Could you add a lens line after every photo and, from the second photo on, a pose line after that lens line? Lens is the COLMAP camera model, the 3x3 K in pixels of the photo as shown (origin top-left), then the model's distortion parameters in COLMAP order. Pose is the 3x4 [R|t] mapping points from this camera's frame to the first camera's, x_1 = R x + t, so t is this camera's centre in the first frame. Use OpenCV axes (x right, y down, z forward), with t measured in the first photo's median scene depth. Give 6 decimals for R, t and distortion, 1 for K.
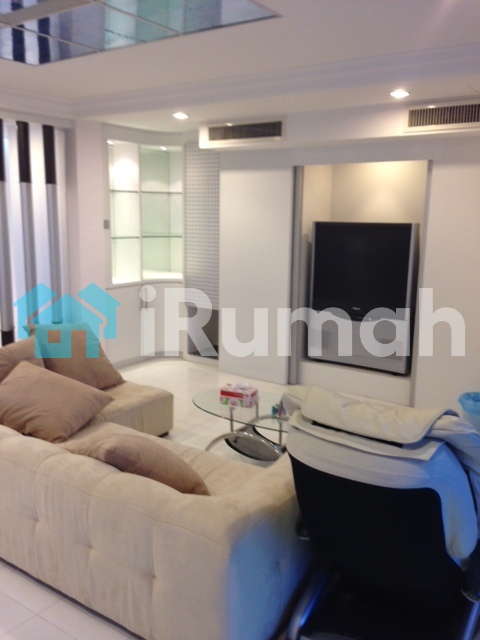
lens RADIAL K [[598.5, 0, 238.0], [0, 598.5, 319.9], [0, 0, 1]] dist [-0.005514, 0.000000]
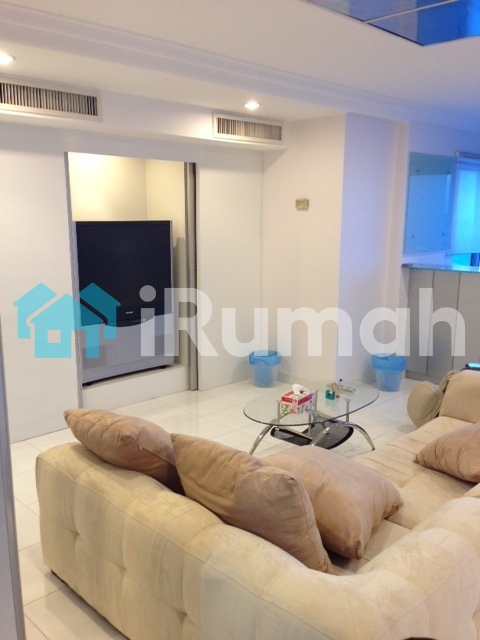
lens RADIAL K [[598.5, 0, 238.6], [0, 598.5, 323.7], [0, 0, 1]] dist [-0.005514, 0.000000]
pose [[0.169568, -0.188108, 0.967400, -1.039269], [0.164712, 0.973217, 0.160368, -0.186738], [-0.971657, 0.132150, 0.196010, 0.981464]]
